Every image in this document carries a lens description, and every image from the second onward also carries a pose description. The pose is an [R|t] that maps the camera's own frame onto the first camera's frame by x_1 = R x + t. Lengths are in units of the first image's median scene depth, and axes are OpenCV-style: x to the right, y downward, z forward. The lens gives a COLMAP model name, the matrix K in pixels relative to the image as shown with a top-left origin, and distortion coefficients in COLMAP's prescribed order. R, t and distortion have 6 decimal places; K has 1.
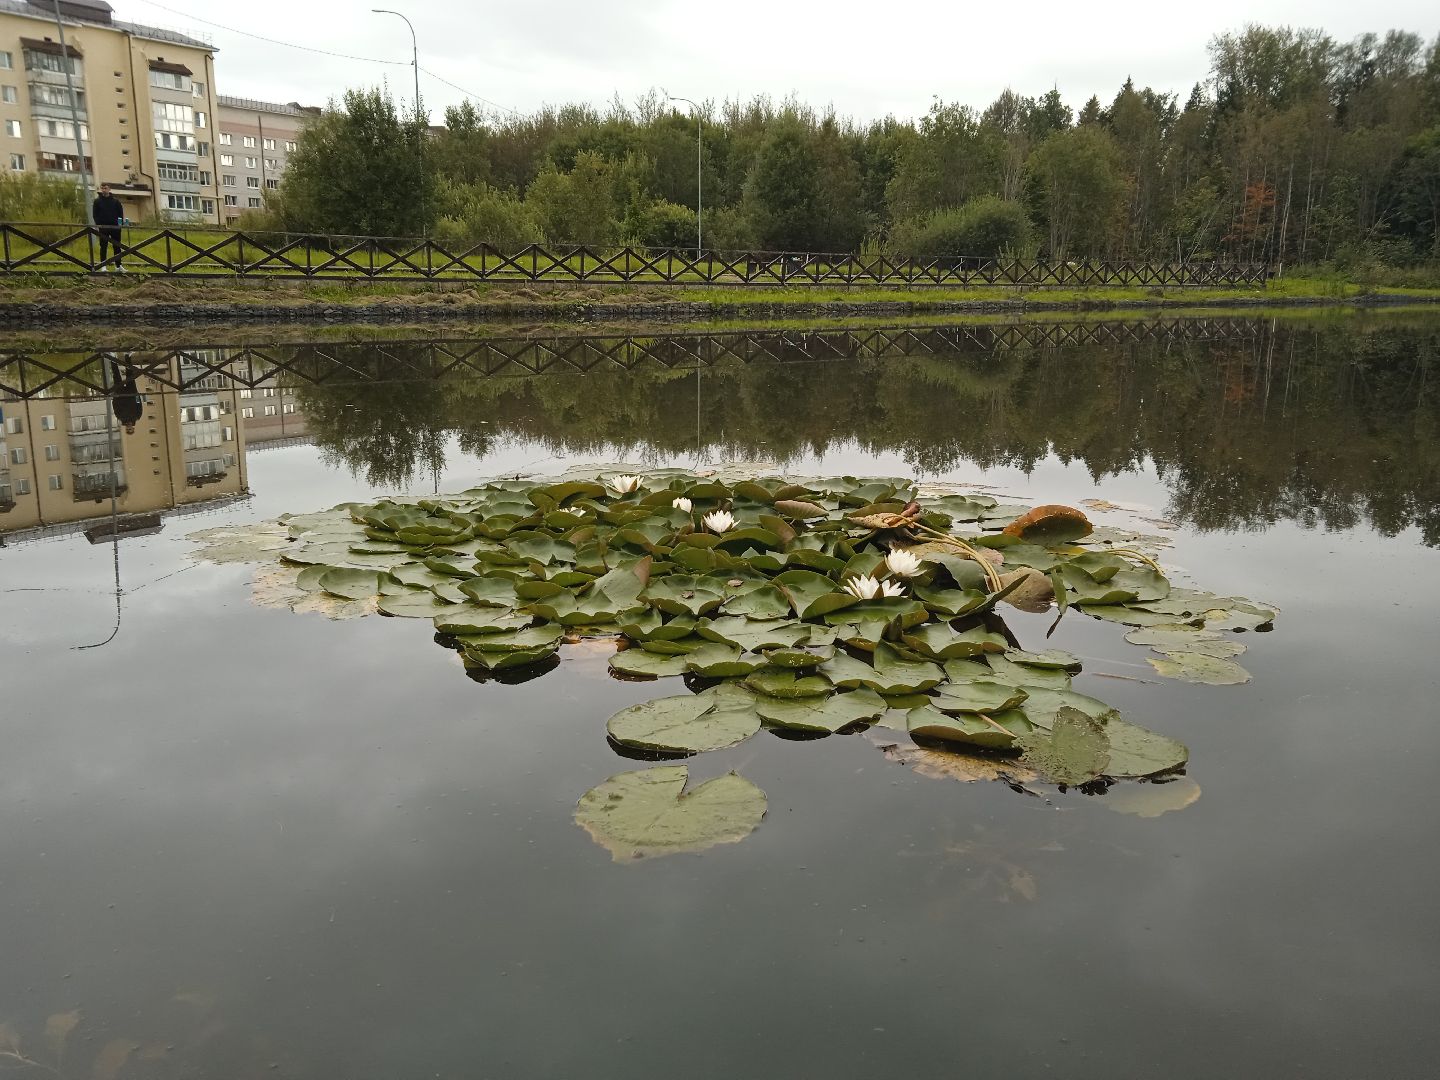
lens RADIAL K [[1164.8, 0, 729.3], [0, 1164.8, 537.1], [0, 0, 1]] dist [0.061828, -0.064934]
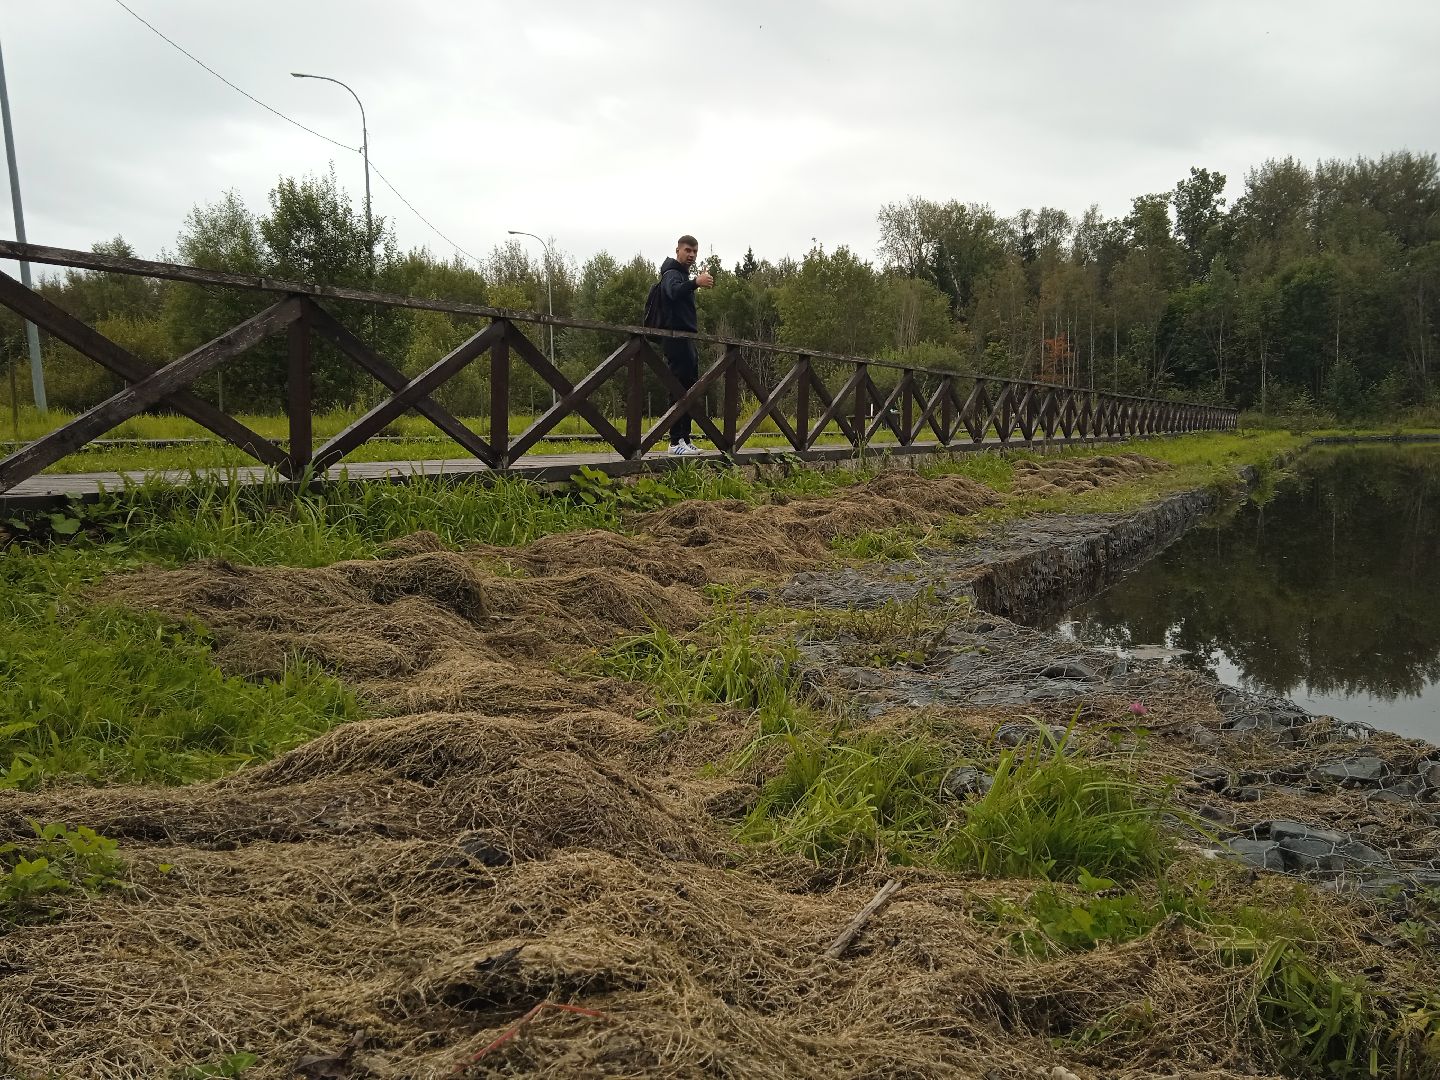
lens RADIAL K [[1164.8, 0, 719.4], [0, 1164.8, 542.1], [0, 0, 1]] dist [0.061828, -0.064934]
pose [[0.930637, -0.062741, 0.360524, -0.207633], [0.109106, 0.987958, -0.109708, -0.044728], [-0.349299, 0.141434, 0.926276, 0.188964]]
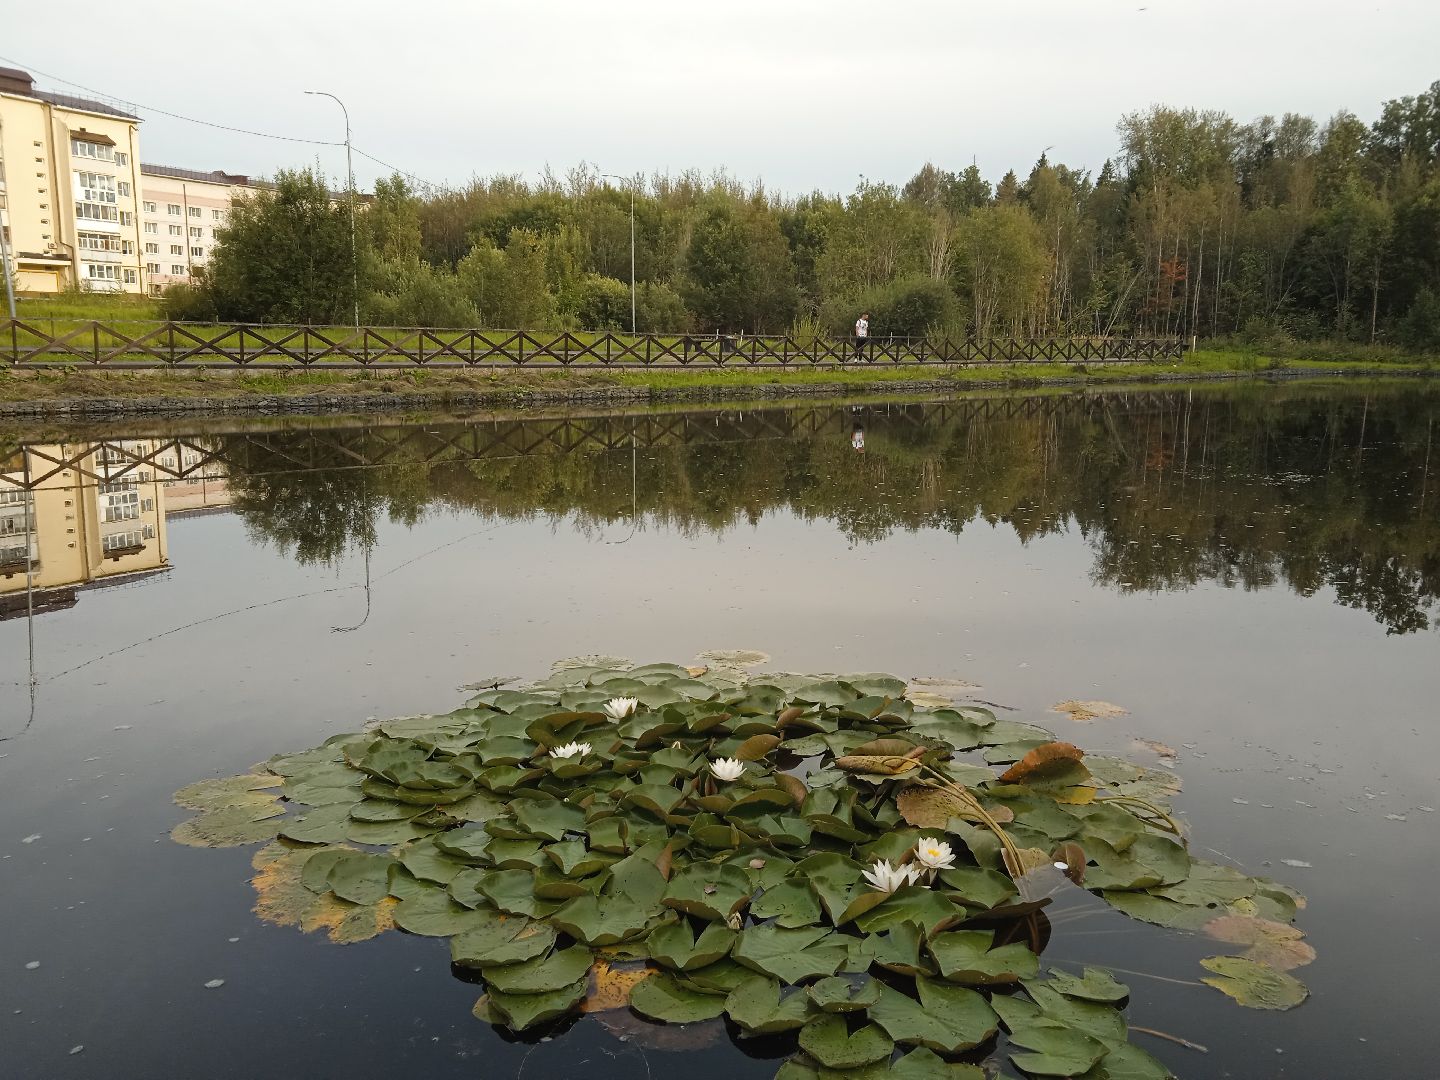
lens RADIAL K [[1164.8, 0, 727.9], [0, 1164.8, 539.2], [0, 0, 1]] dist [0.061828, -0.064934]
pose [[0.998323, -0.010697, 0.056898, -0.002812], [0.013542, 0.998665, -0.049851, -0.007195], [-0.056289, 0.050538, 0.997135, 0.000240]]
